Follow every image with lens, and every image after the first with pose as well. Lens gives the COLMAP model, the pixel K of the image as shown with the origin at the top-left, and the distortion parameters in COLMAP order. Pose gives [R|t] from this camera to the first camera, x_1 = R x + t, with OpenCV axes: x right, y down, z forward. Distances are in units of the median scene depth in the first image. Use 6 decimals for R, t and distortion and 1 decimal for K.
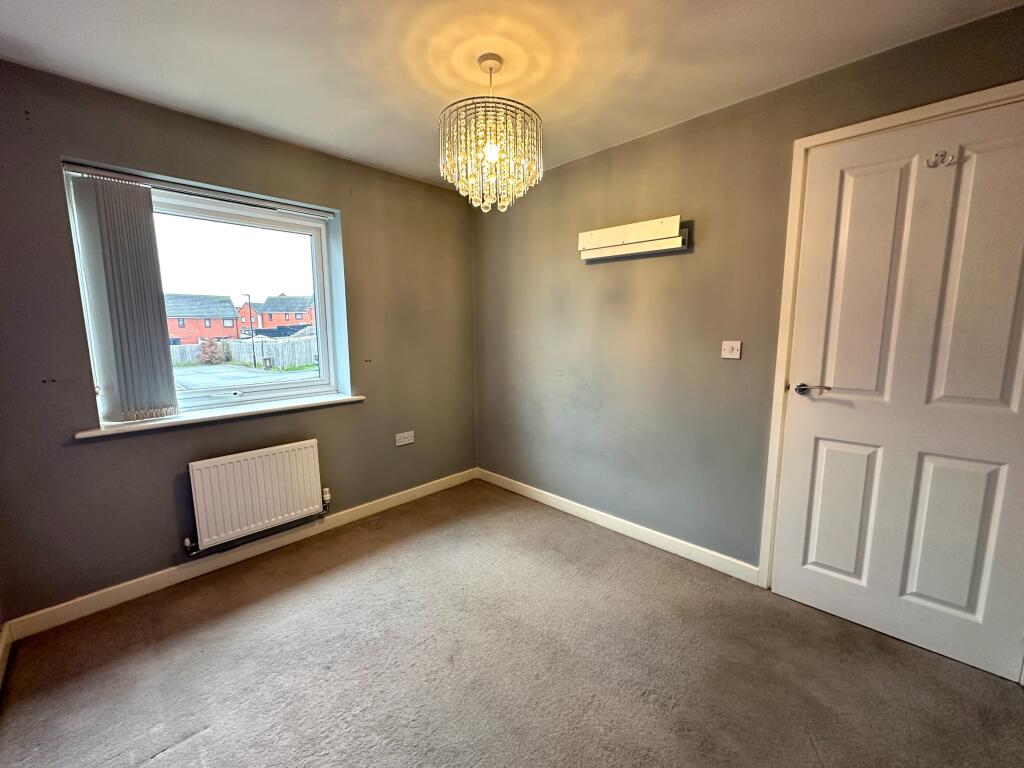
lens RADIAL K [[410.6, 0, 512.7], [0, 410.6, 383.3], [0, 0, 1]] dist [-0.001063, -0.000072]
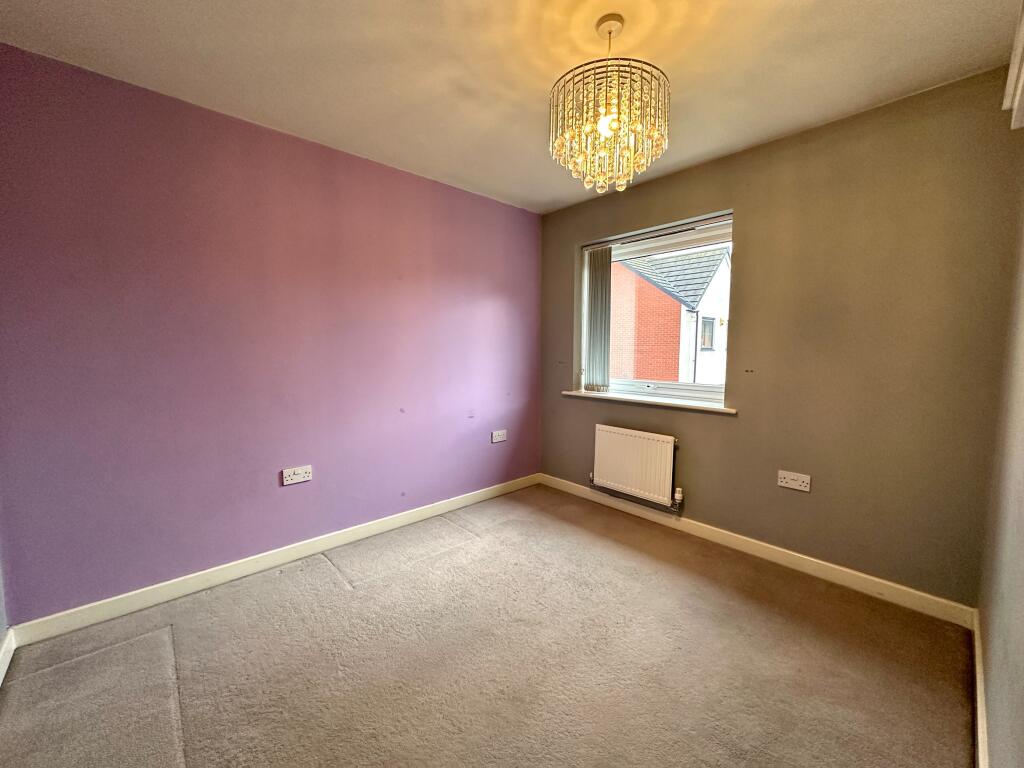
lens RADIAL K [[410.6, 0, 512.7], [0, 410.6, 383.3], [0, 0, 1]] dist [-0.001063, -0.000072]
pose [[-0.067136, 0.091163, -0.993570, 0.626976], [-0.141165, 0.984932, 0.099909, -0.052995], [0.987707, 0.146964, -0.053255, 0.653415]]
